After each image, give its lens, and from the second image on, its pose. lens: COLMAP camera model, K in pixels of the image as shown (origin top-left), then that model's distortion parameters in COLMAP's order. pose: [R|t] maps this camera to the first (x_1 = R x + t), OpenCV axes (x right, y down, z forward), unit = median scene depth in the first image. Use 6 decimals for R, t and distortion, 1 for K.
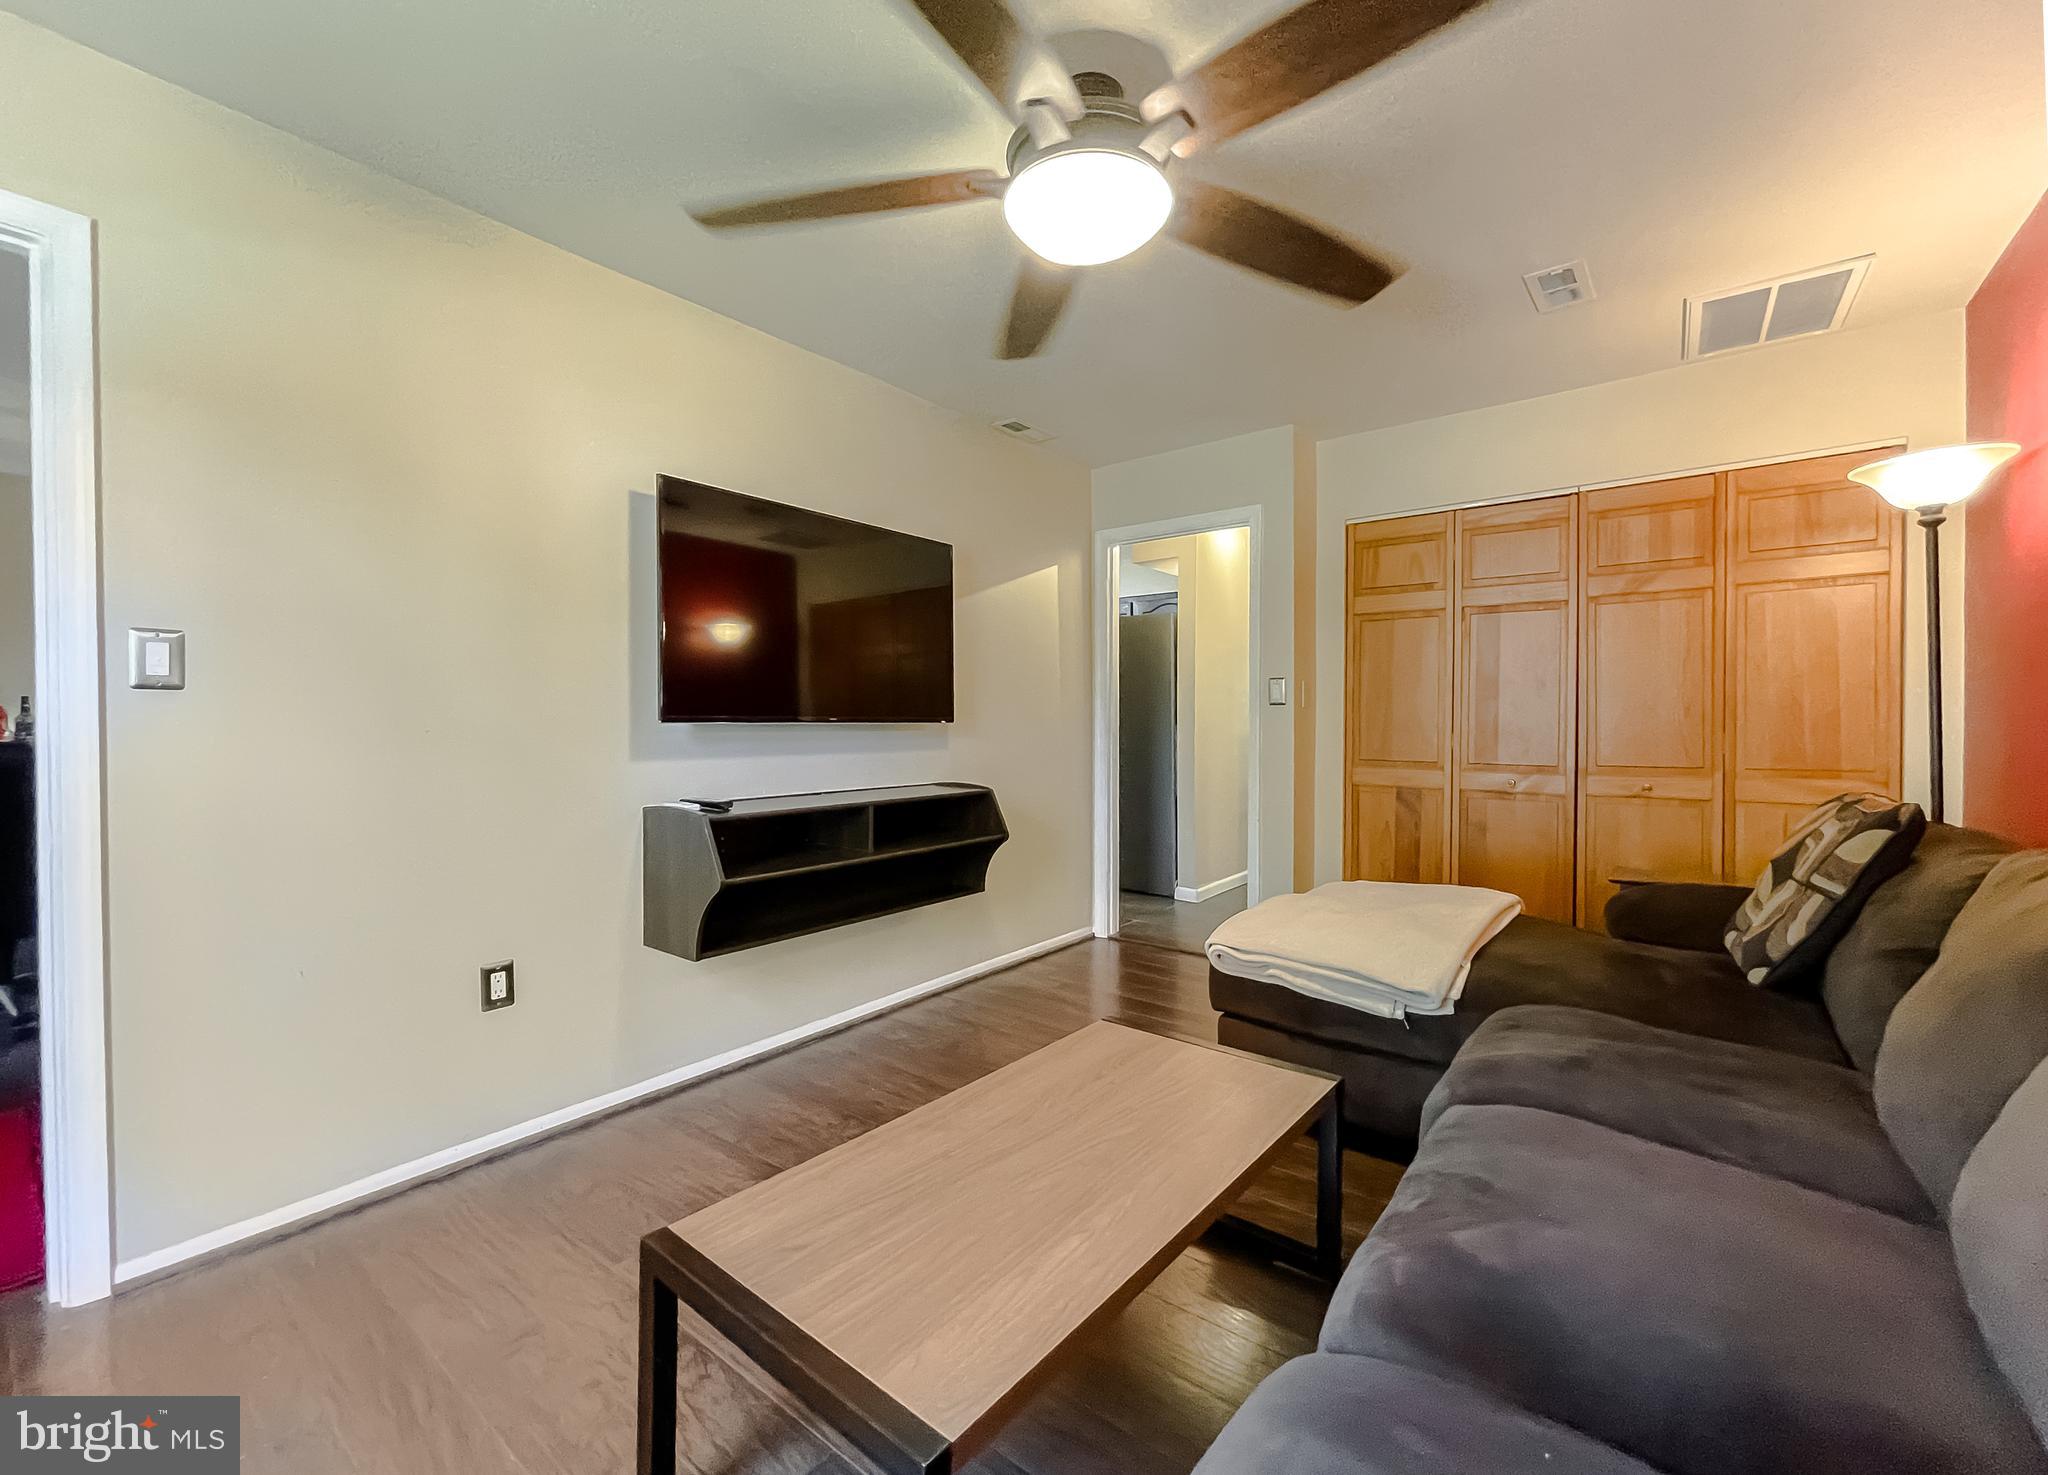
lens RADIAL K [[857.1, 0, 1012.3], [0, 857.1, 731.5], [0, 0, 1]] dist [-0.007328, 0.003269]
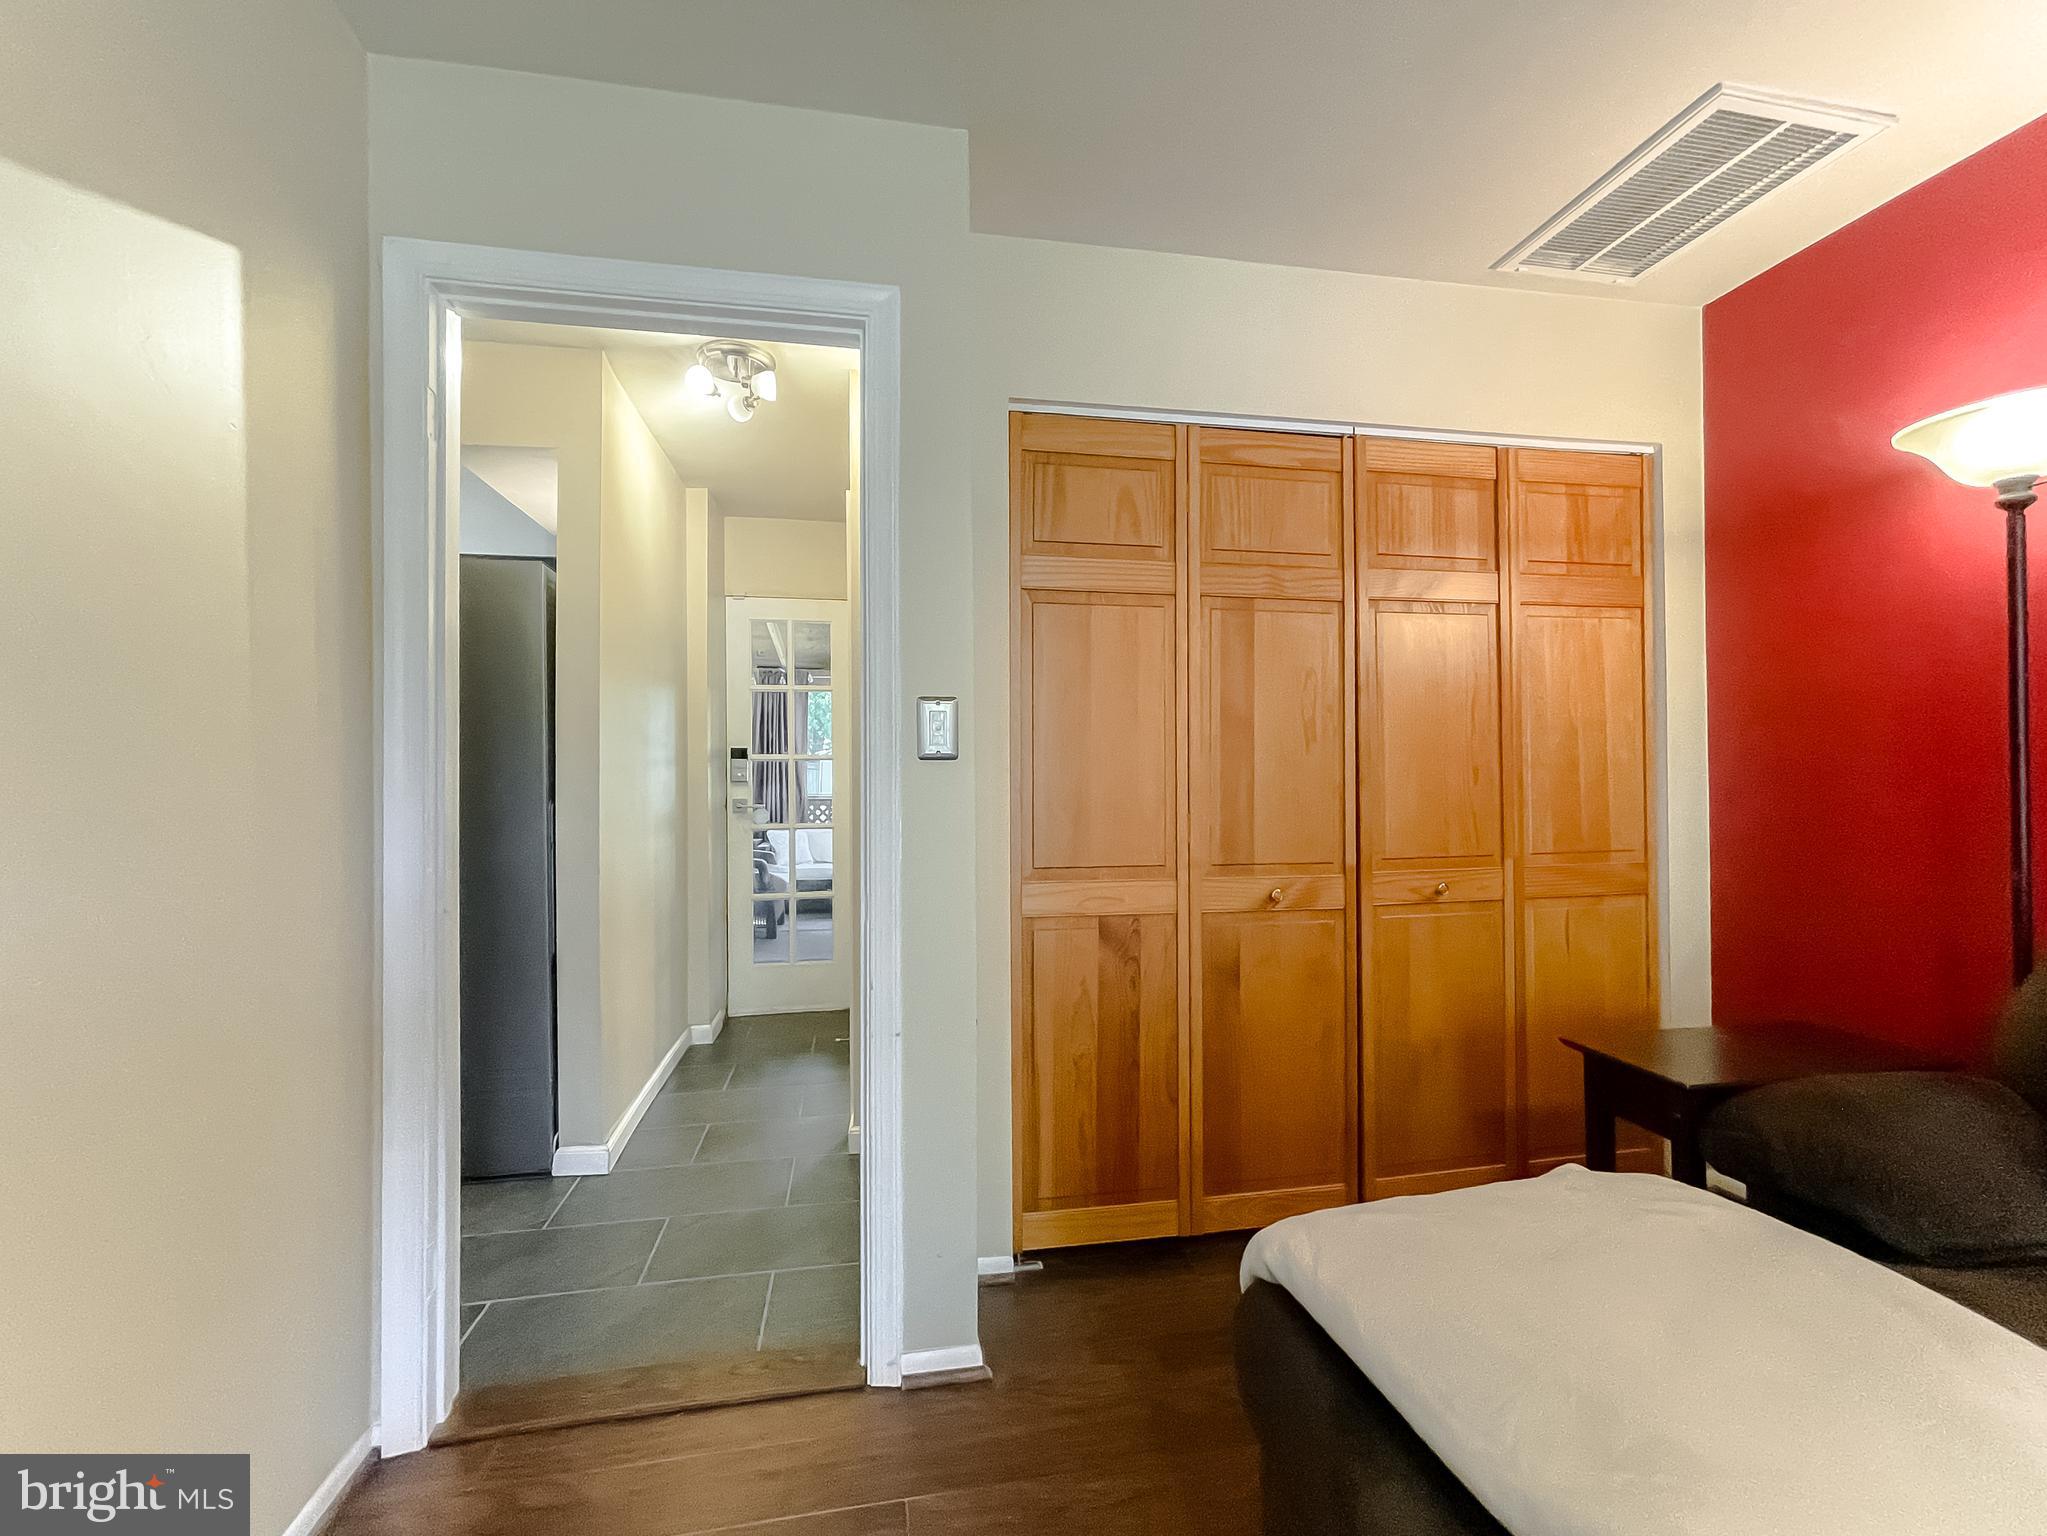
lens RADIAL K [[849.3, 0, 1020.8], [0, 849.3, 772.9], [0, 0, 1]] dist [-0.002239, 0.000658]
pose [[0.658826, 0.001117, 0.752295, 0.014481], [0.017690, 0.999699, -0.016976, -0.017499], [-0.752088, 0.024492, 0.658608, 0.727897]]
